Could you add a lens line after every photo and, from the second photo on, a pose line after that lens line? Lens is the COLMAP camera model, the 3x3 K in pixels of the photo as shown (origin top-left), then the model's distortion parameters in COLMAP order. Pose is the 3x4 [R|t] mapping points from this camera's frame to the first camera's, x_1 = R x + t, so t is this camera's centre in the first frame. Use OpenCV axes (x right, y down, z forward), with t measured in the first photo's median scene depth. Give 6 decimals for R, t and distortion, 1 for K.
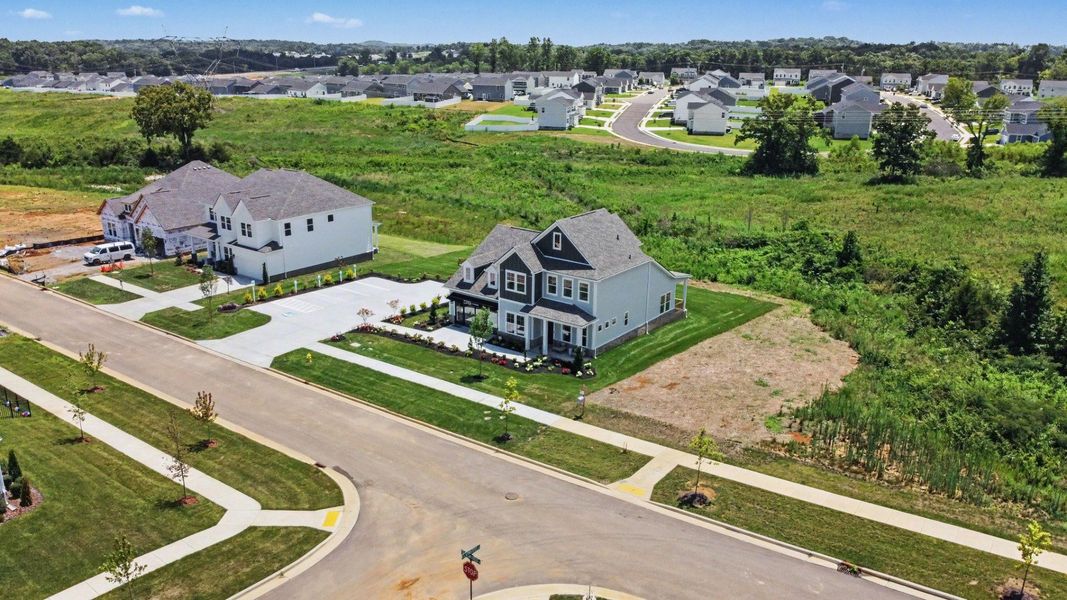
lens RADIAL K [[811.8, 0, 533.9], [0, 811.8, 299.2], [0, 0, 1]] dist [-0.003262, -0.000141]
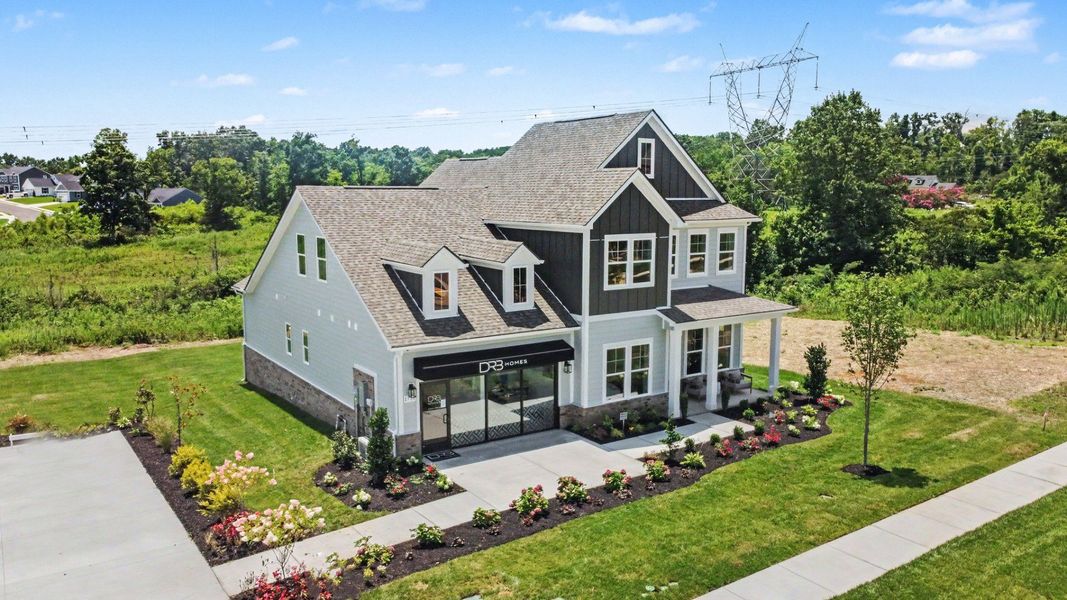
lens RADIAL K [[811.8, 0, 534.2], [0, 811.8, 302.3], [0, 0, 1]] dist [-0.003262, -0.000141]
pose [[0.305469, -0.138232, 0.942115, -0.414900], [0.282479, 0.958022, 0.048976, -0.034687], [-0.909337, 0.251167, 0.331694, 0.915538]]
